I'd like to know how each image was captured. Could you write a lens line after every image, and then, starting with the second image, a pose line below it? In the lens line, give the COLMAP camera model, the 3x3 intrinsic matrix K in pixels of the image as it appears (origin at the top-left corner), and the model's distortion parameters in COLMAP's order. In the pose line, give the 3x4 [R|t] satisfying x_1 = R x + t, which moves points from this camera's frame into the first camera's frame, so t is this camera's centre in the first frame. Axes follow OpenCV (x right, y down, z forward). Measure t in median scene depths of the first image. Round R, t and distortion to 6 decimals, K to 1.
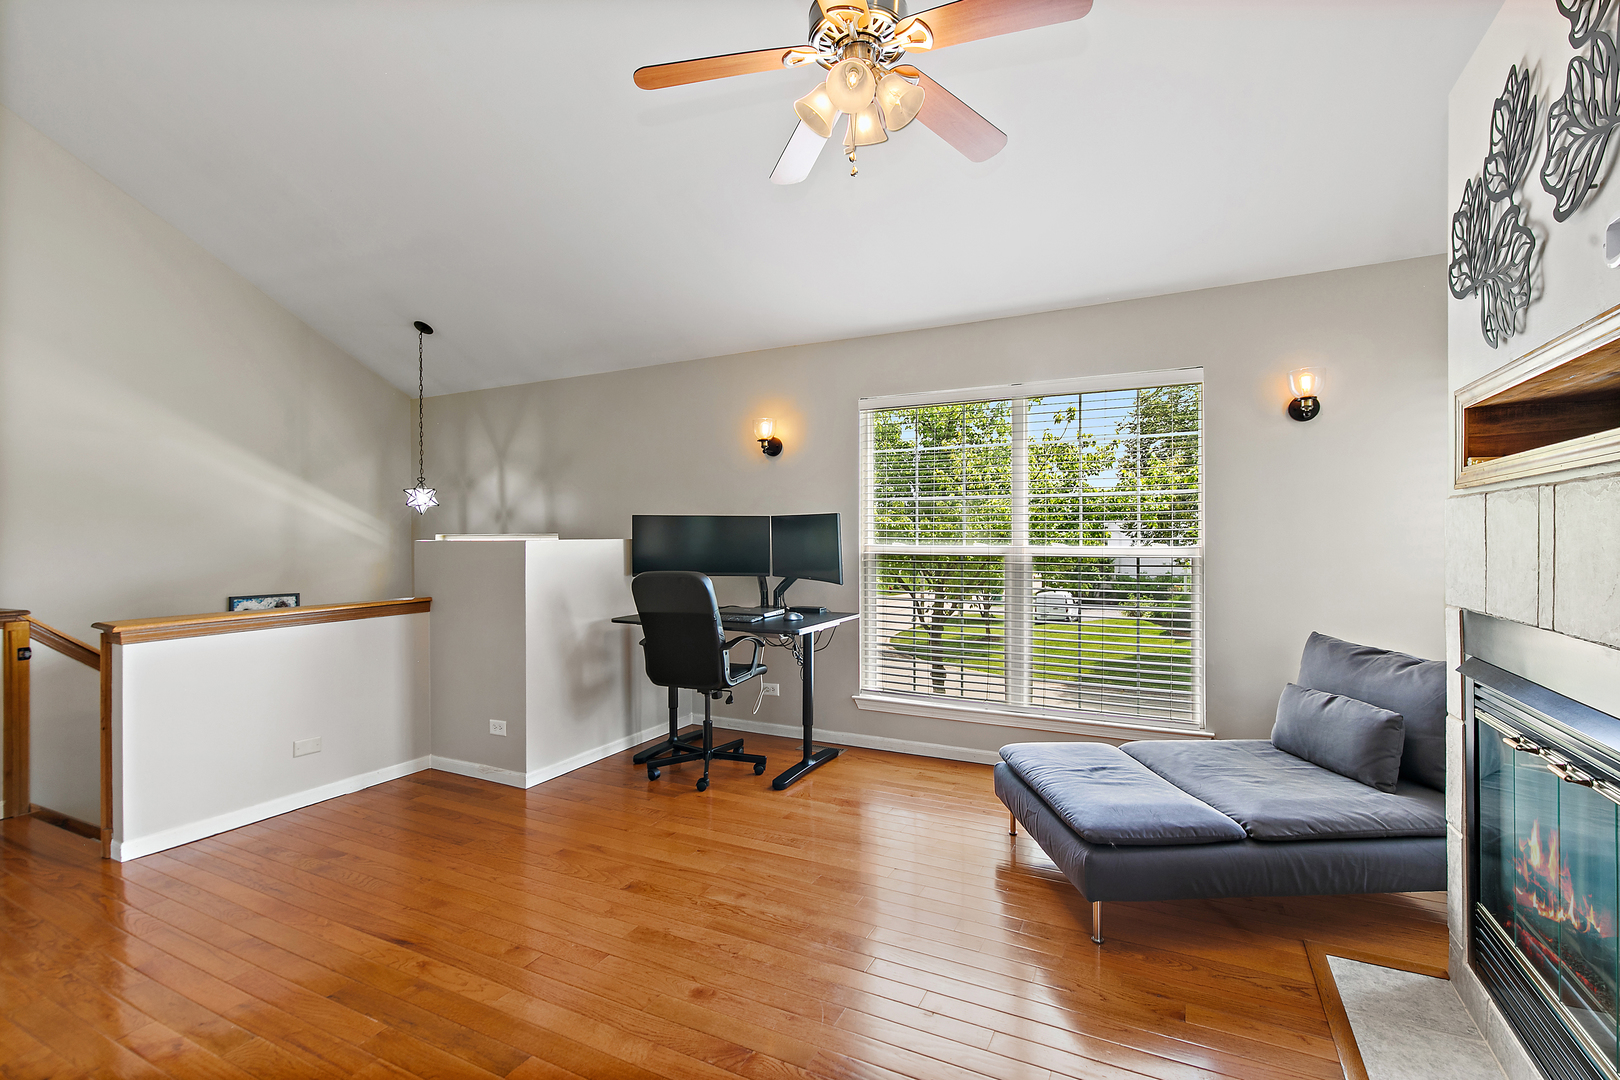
lens RADIAL K [[745.2, 0, 819.2], [0, 745.2, 535.2], [0, 0, 1]] dist [-0.000470, -0.000163]
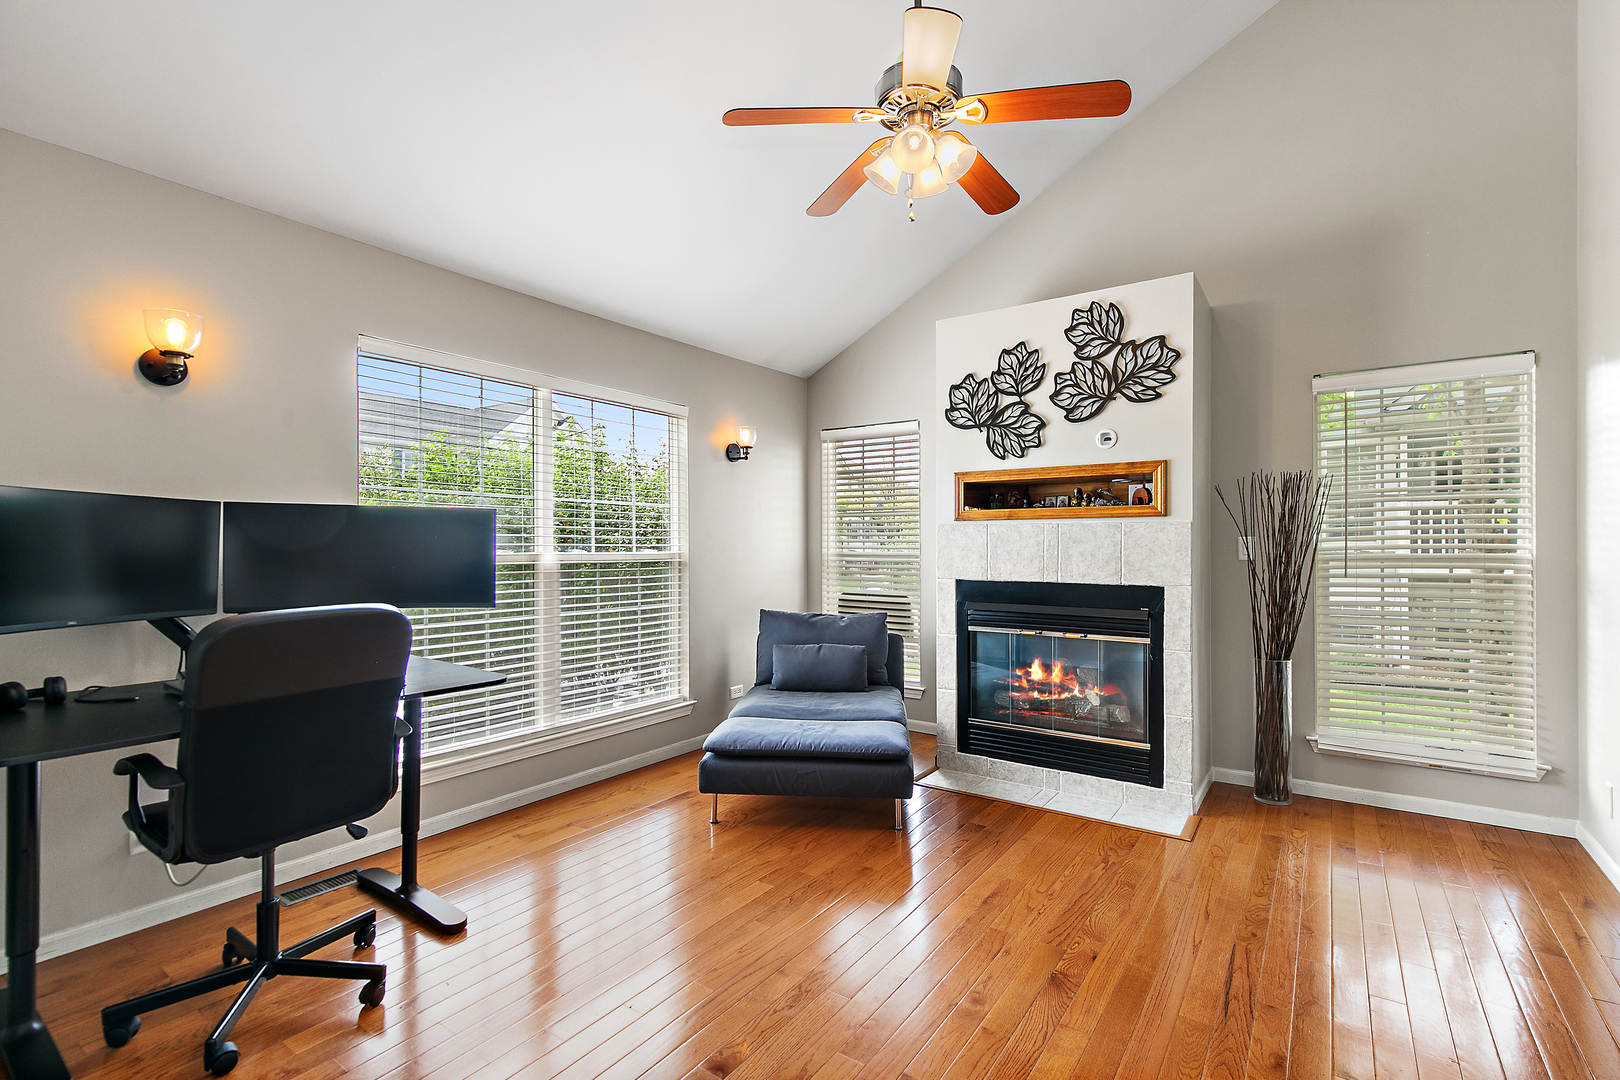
lens RADIAL K [[745.2, 0, 815.6], [0, 745.2, 534.8], [0, 0, 1]] dist [-0.000470, -0.000163]
pose [[0.131844, 0.012068, 0.991197, -0.606201], [-0.004051, 0.999924, -0.011635, 0.001326], [-0.991262, -0.002481, 0.131883, 0.556225]]
